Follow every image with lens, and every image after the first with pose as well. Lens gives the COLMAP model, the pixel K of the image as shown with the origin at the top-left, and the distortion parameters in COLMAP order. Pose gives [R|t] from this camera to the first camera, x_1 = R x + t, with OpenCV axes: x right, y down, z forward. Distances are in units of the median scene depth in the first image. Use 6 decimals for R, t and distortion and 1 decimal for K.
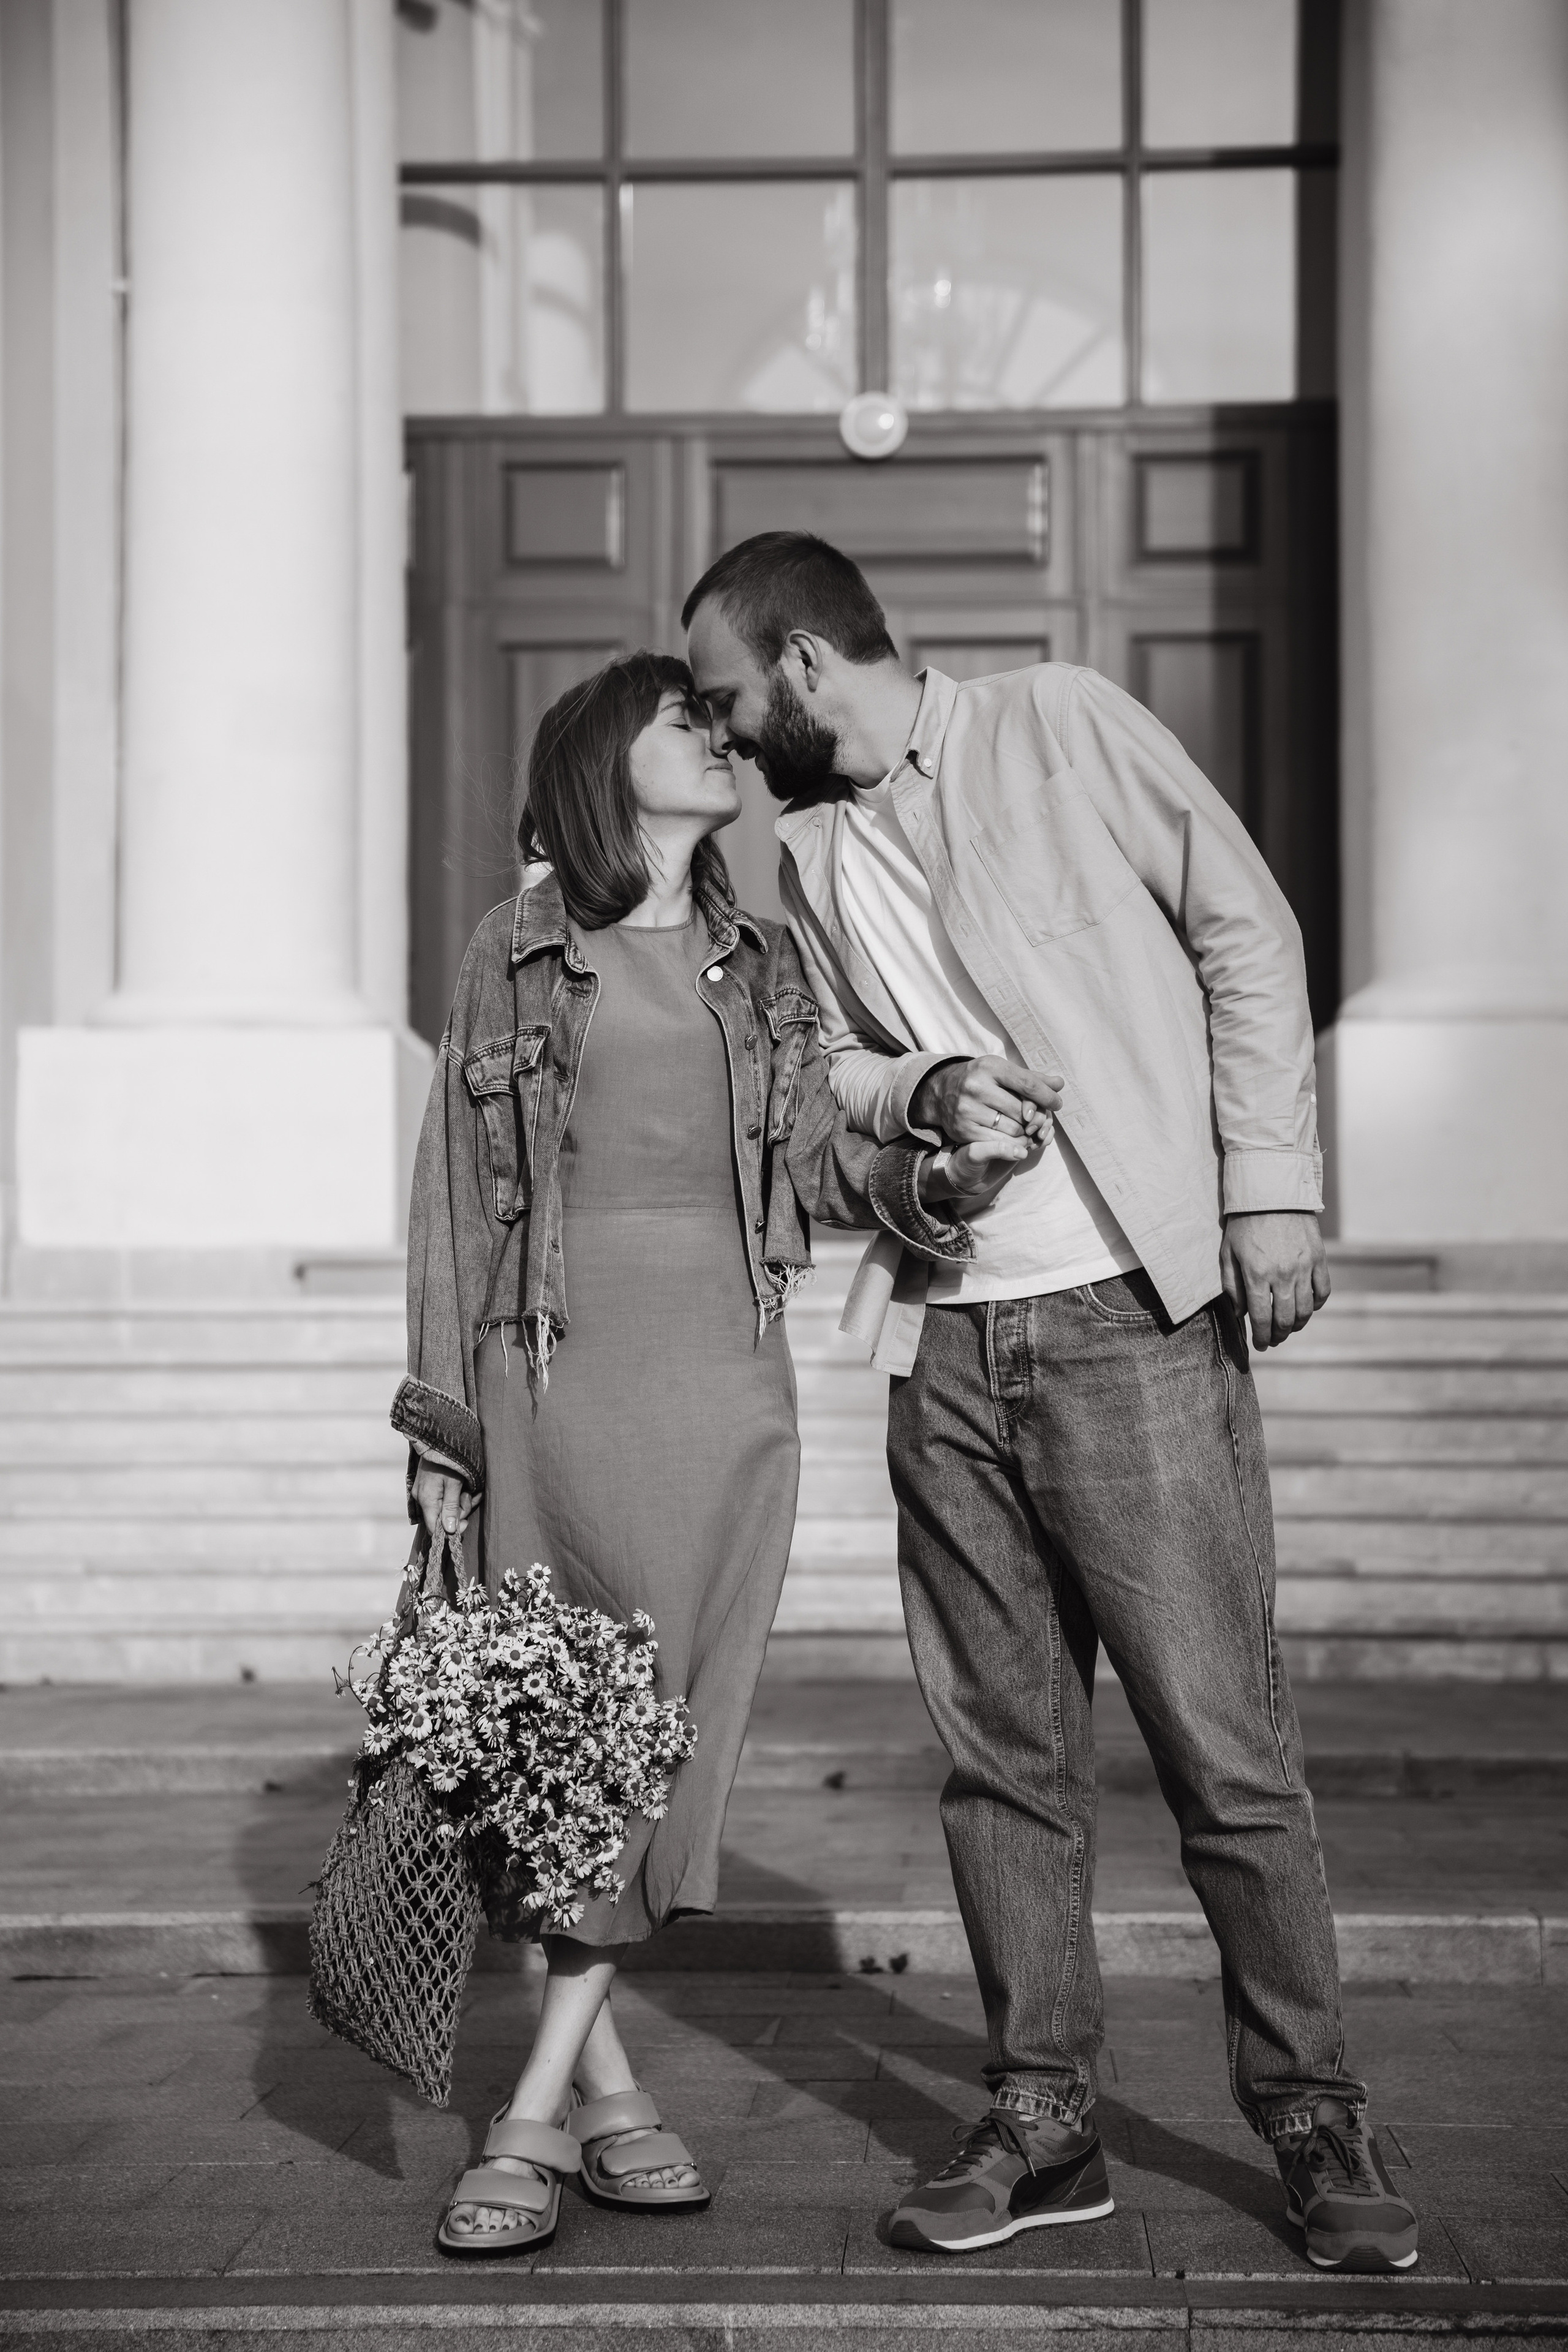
lens RADIAL K [[4392.6, 0, 785.7], [0, 4392.6, 1180.4], [0, 0, 1]] dist [0.061947, 0.038440]
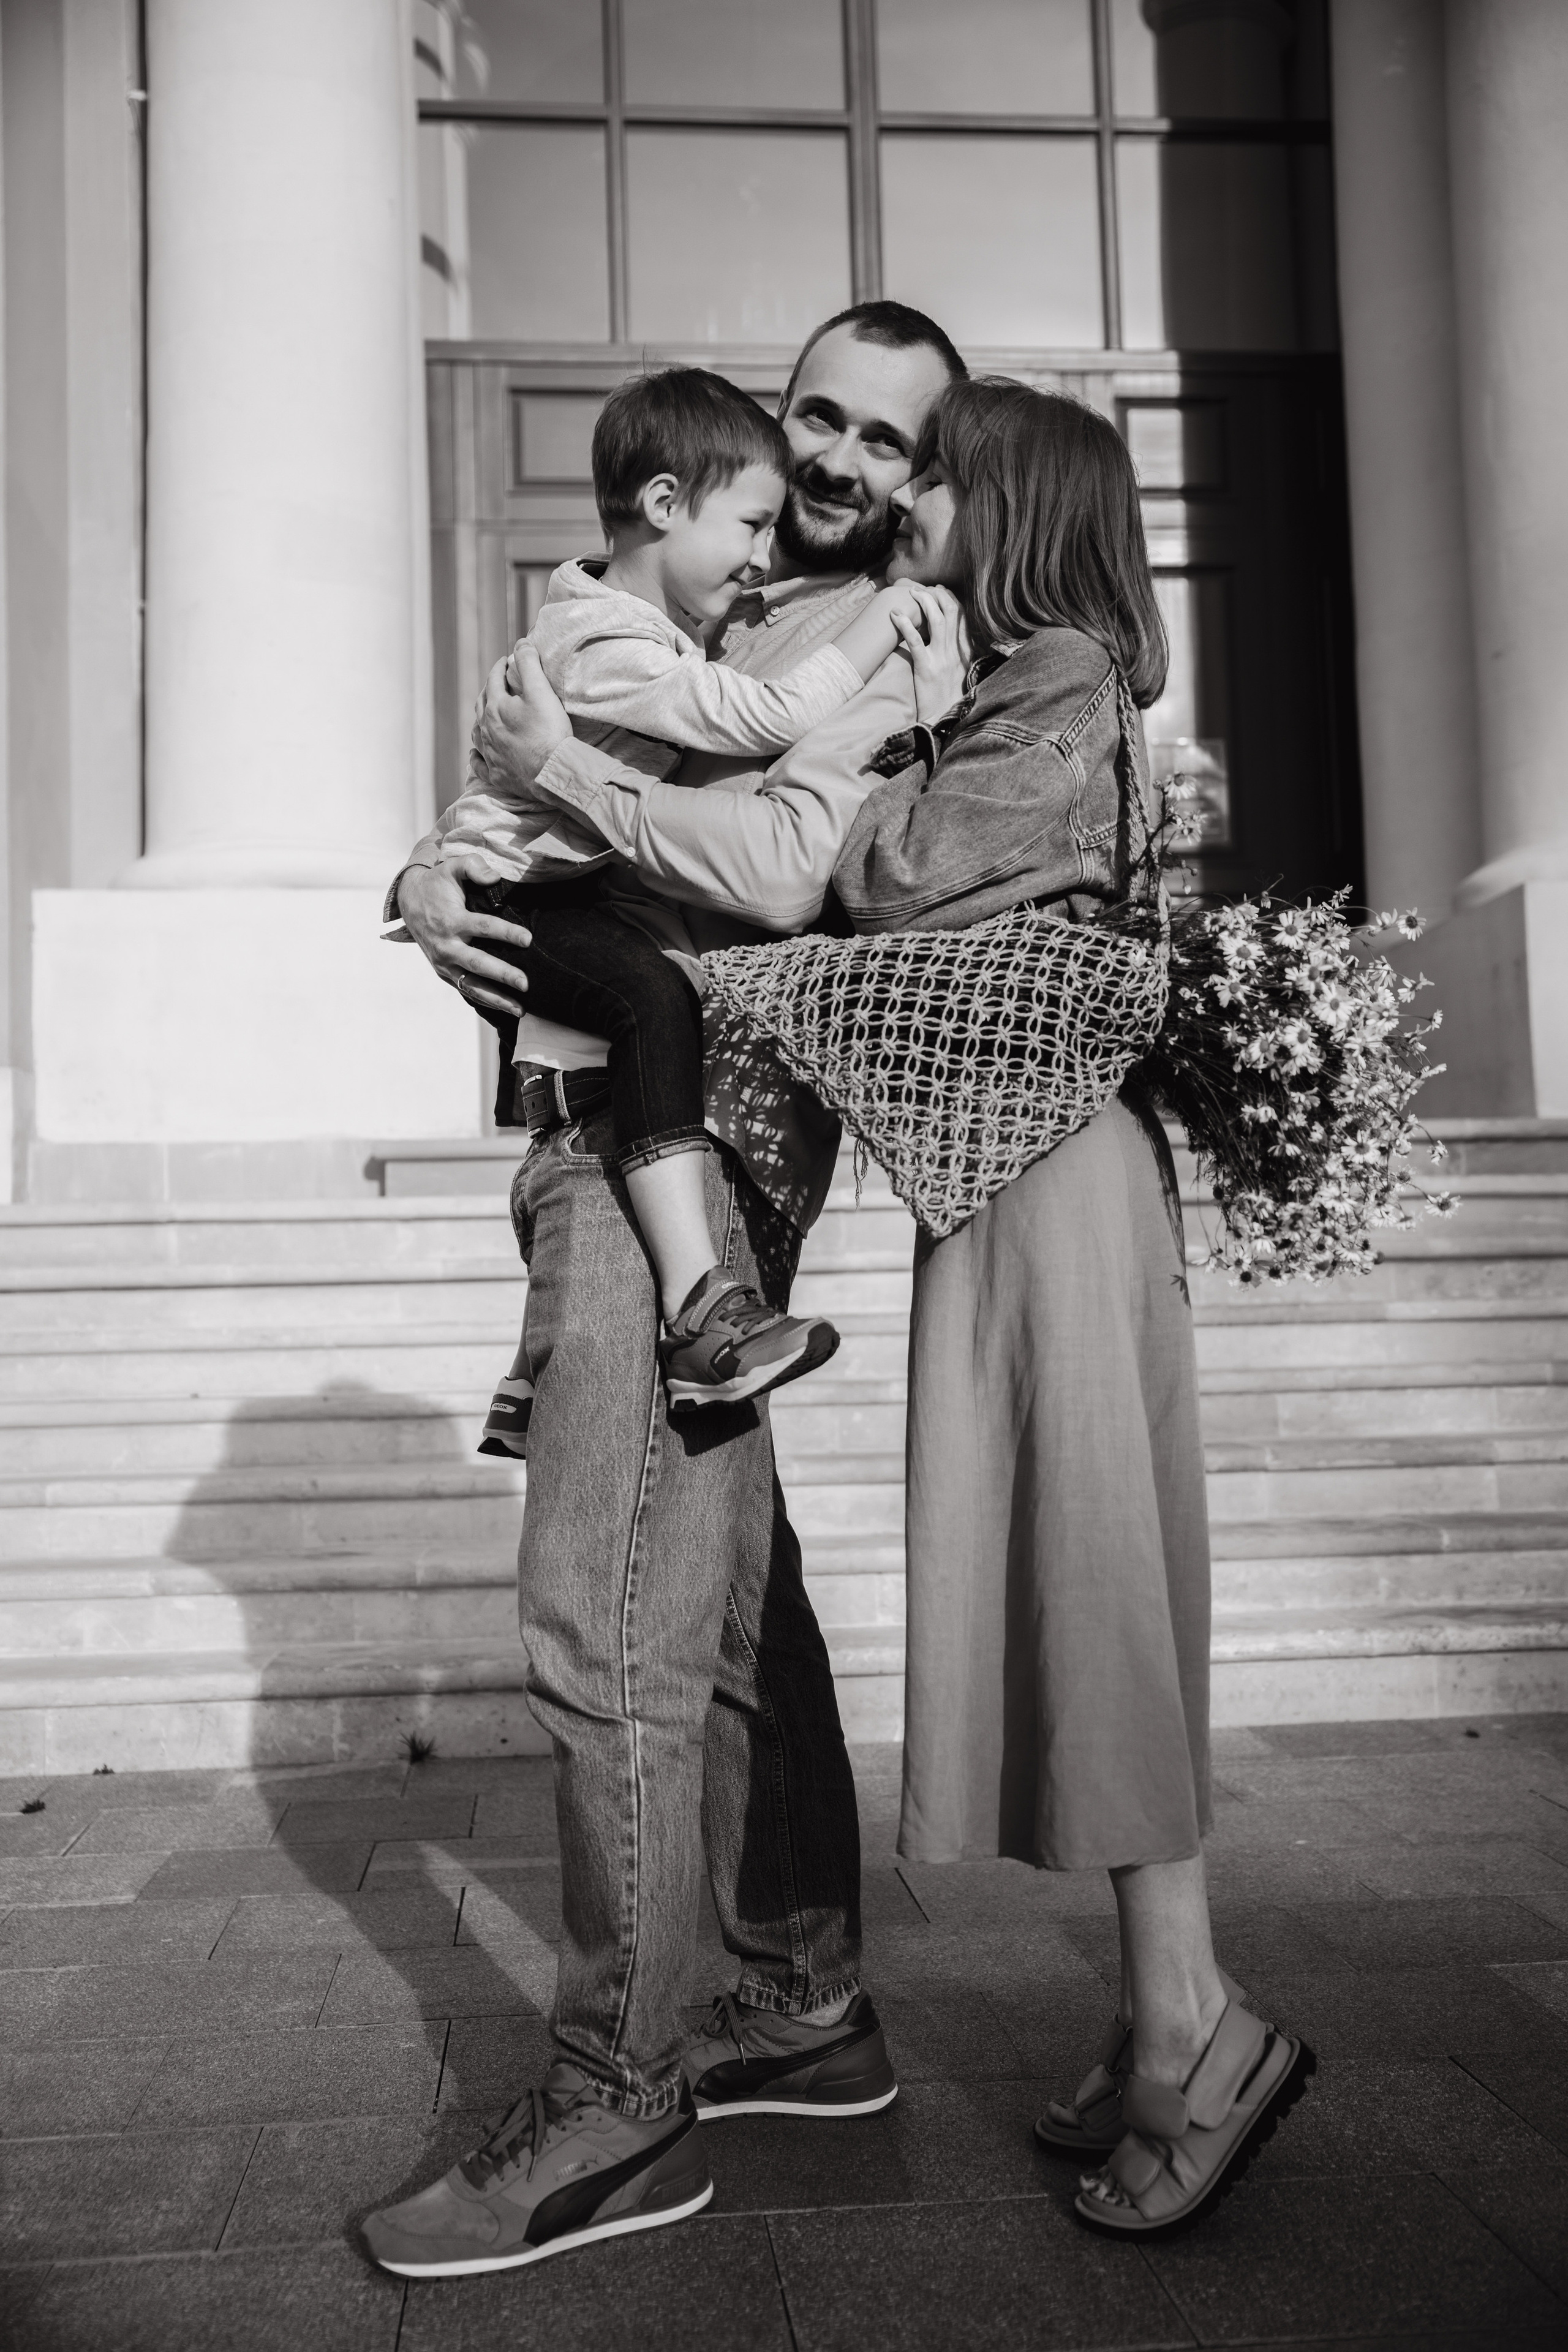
lens RADIAL K [[2291.4, 0, 773.3], [0, 2291.4, 1180.8], [0, 0, 1]] dist [-0.093321, 0.105885]
pose [[0.988226, -0.014848, 0.152278, -0.102777], [0.014124, 0.999883, 0.005834, 0.021830], [-0.152347, -0.003614, 0.988320, 0.559308]]
